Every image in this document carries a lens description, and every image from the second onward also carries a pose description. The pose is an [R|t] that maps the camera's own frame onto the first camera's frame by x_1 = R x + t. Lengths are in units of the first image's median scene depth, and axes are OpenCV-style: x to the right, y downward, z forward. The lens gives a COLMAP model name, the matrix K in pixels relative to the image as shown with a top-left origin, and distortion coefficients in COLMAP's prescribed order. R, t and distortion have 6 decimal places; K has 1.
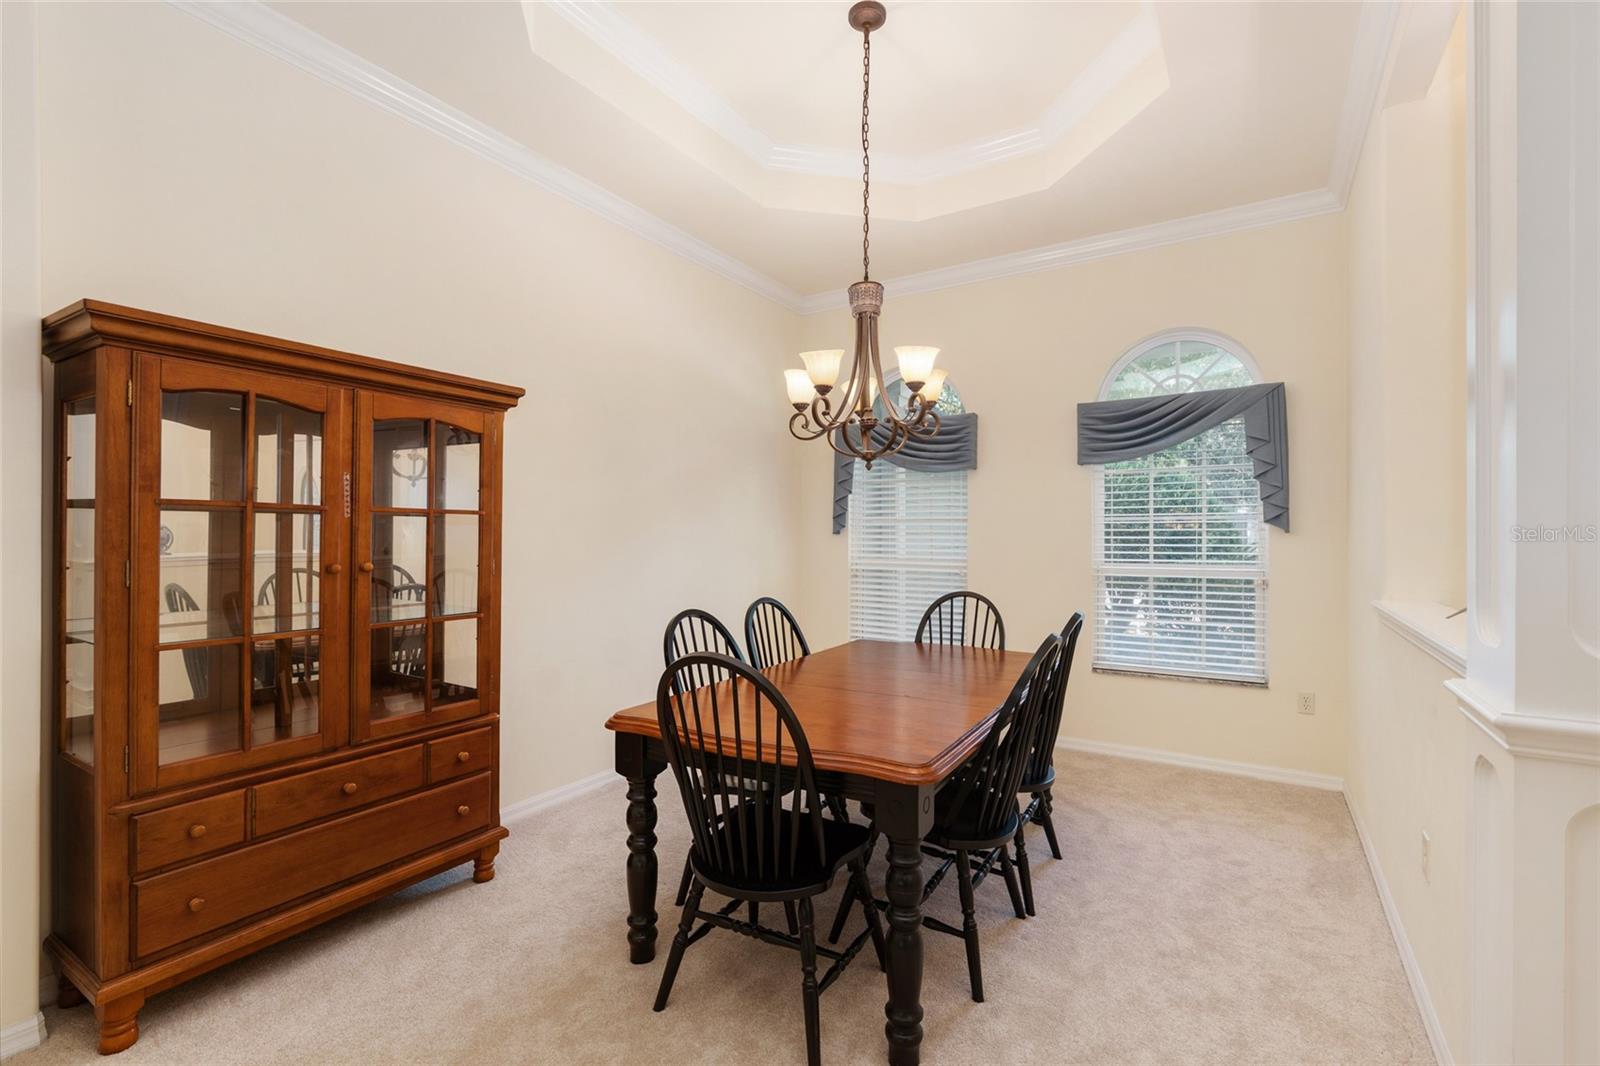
lens RADIAL K [[686.9, 0, 806.7], [0, 686.9, 538.2], [0, 0, 1]] dist [-0.001260, -0.001679]
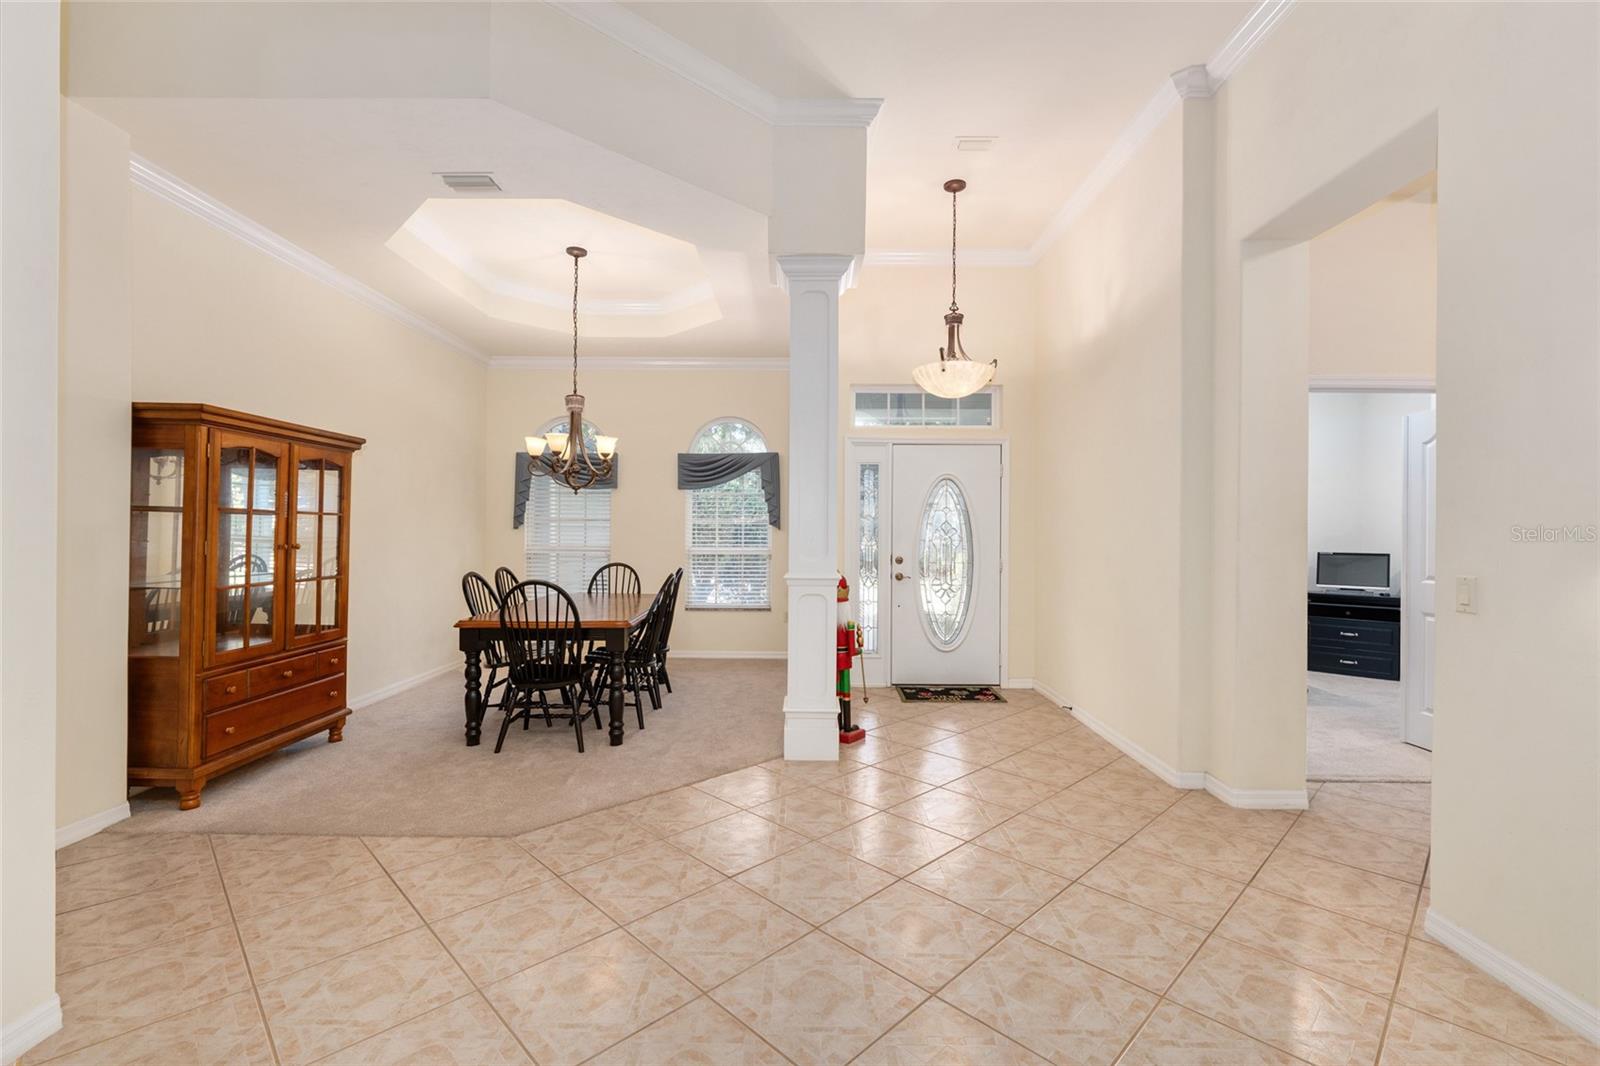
lens RADIAL K [[686.9, 0, 801.6], [0, 686.9, 533.1], [0, 0, 1]] dist [-0.001260, -0.001679]
pose [[0.841692, 0.004312, 0.539941, -0.420039], [-0.004336, 0.999990, -0.001227, 0.004766], [-0.539941, -0.001308, 0.841702, -0.948200]]
